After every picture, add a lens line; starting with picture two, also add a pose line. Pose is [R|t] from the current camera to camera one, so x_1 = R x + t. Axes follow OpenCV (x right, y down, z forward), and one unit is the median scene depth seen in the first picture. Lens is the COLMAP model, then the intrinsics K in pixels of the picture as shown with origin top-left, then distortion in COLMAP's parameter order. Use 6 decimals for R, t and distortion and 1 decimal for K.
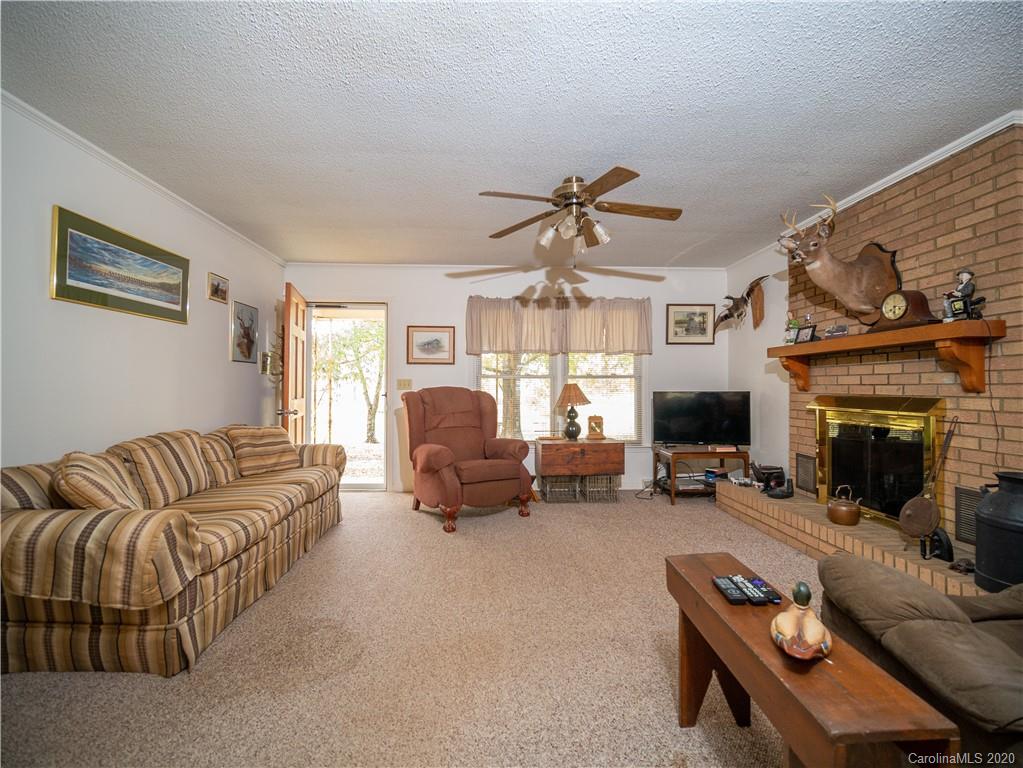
lens RADIAL K [[455.7, 0, 512.0], [0, 455.7, 384.5], [0, 0, 1]] dist [-0.015156, -0.000946]
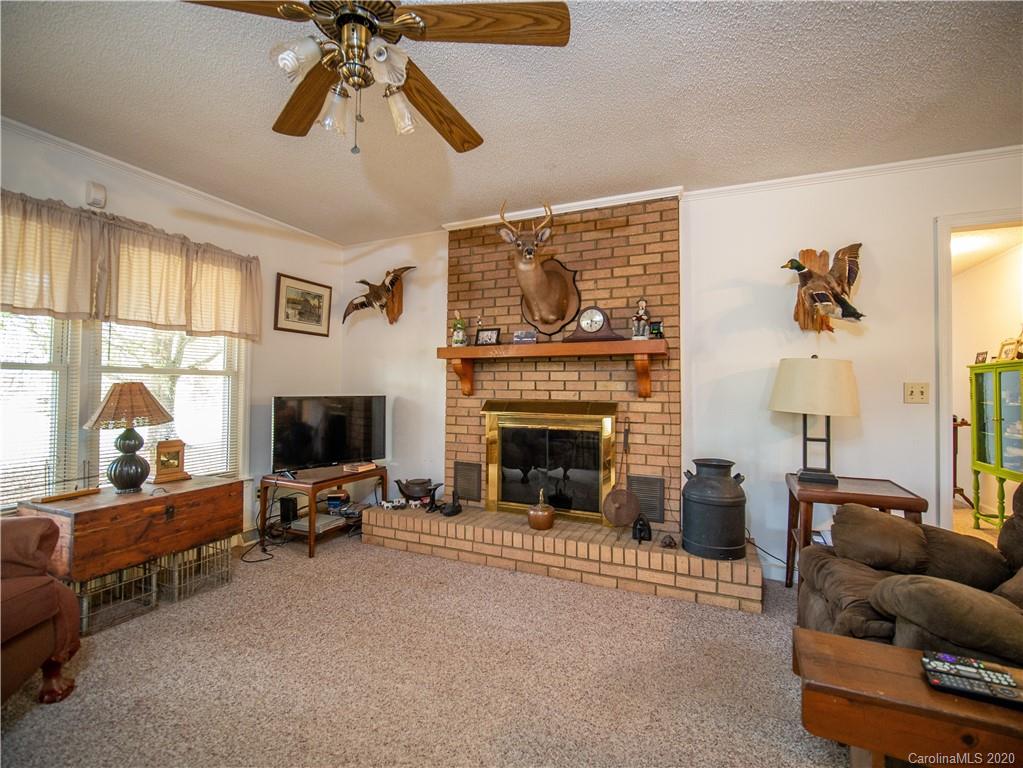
lens RADIAL K [[455.7, 0, 512.3], [0, 455.7, 379.6], [0, 0, 1]] dist [-0.015156, -0.000946]
pose [[0.448947, 0.023558, 0.893248, -0.172378], [-0.013704, 0.999716, -0.019479, -0.002227], [-0.893453, -0.003496, 0.449143, 0.489801]]
